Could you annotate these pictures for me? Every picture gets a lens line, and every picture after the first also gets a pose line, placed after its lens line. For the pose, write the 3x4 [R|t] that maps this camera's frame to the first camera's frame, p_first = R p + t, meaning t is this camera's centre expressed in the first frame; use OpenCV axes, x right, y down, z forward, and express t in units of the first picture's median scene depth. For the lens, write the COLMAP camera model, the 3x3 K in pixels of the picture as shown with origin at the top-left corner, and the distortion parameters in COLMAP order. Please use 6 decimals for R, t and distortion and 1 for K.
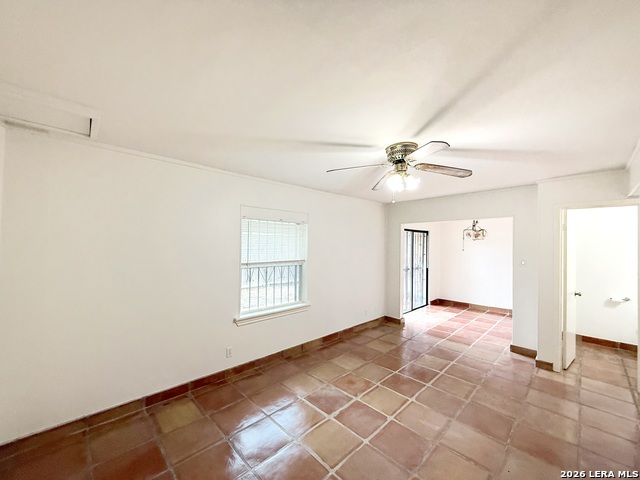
lens RADIAL K [[255.2, 0, 320.0], [0, 255.2, 238.5], [0, 0, 1]] dist [0.000937, 0.000356]
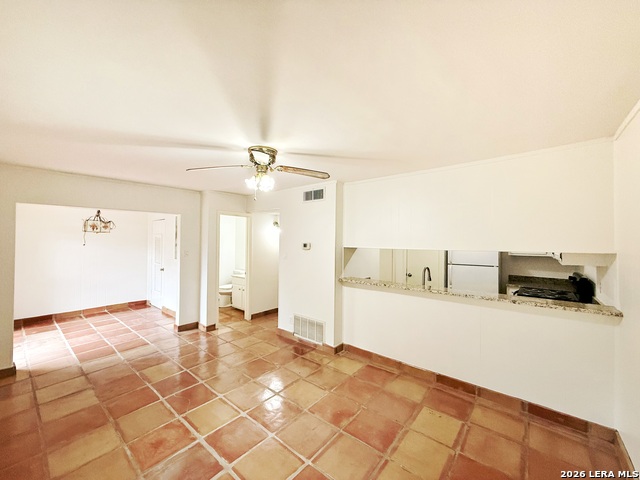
lens RADIAL K [[255.2, 0, 318.4], [0, 255.2, 240.0], [0, 0, 1]] dist [0.000937, 0.000356]
pose [[-0.103917, -0.007632, 0.994557, -0.475950], [-0.030168, 0.999535, 0.004518, 0.006194], [-0.994128, -0.029534, -0.104099, 0.534397]]
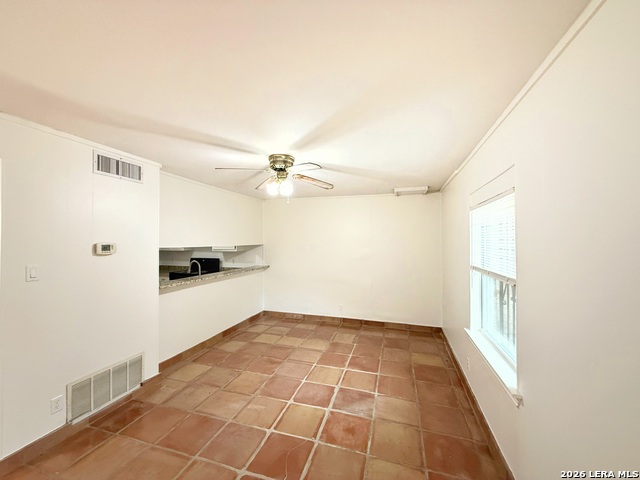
lens RADIAL K [[255.2, 0, 317.9], [0, 255.2, 242.4], [0, 0, 1]] dist [0.000937, 0.000356]
pose [[-0.879291, -0.009040, -0.476199, 0.444499], [-0.000124, 0.999824, -0.018751, 0.034062], [0.476285, -0.016429, -0.879138, 1.290432]]
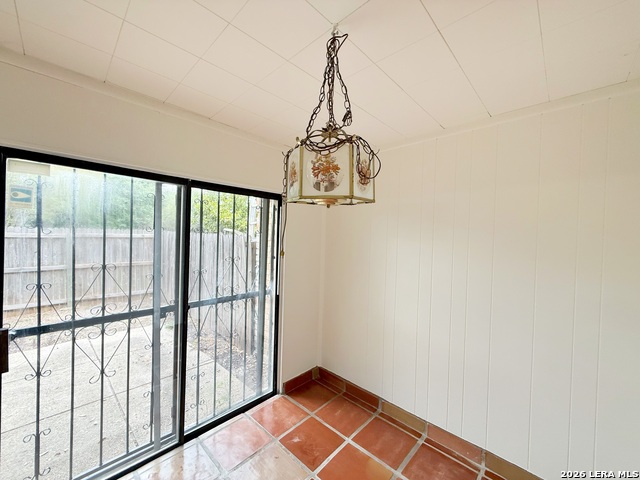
lens RADIAL K [[255.2, 0, 319.6], [0, 255.2, 239.5], [0, 0, 1]] dist [0.000937, 0.000356]
pose [[0.999127, 0.017586, 0.037893, 0.882209], [-0.018912, 0.999211, 0.034931, 0.039936], [-0.037249, -0.035617, 0.998671, 1.197948]]
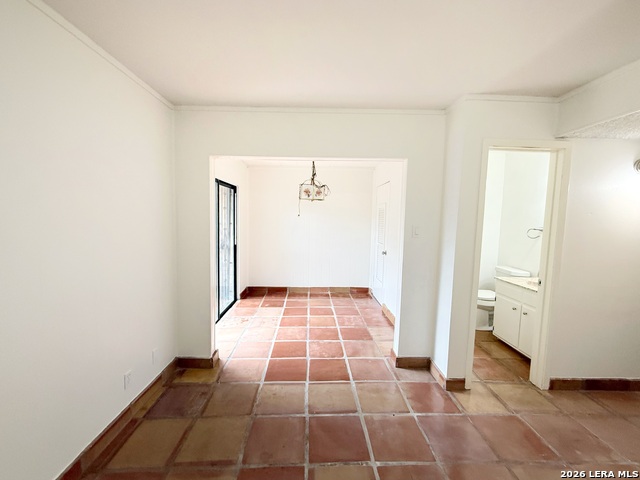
lens RADIAL K [[268.0, 0, 317.2], [0, 268.0, 238.7], [0, 0, 1]] dist [0.003134, 0.000017]
pose [[0.679224, -0.057982, 0.731637, 0.128616], [-0.026284, 0.994313, 0.103199, 0.049092], [-0.733460, -0.089326, 0.673837, 0.751615]]
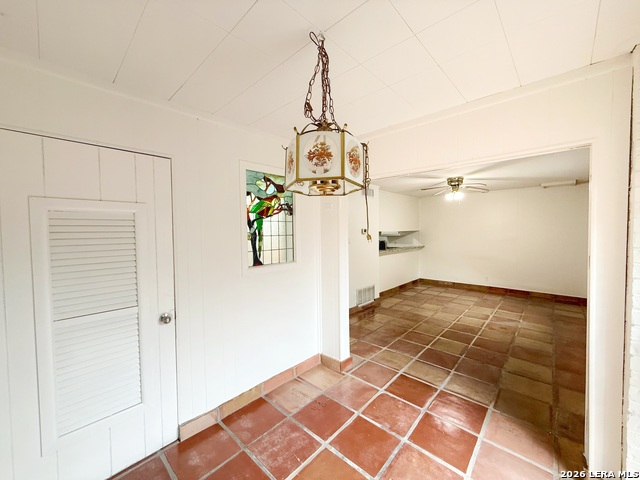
lens RADIAL K [[255.2, 0, 319.0], [0, 255.2, 238.9], [0, 0, 1]] dist [0.000937, 0.000356]
pose [[-0.998618, -0.000626, -0.052551, 0.930174], [-0.001118, 0.999956, 0.009338, 0.067231], [0.052543, 0.009384, -0.998575, 1.834681]]
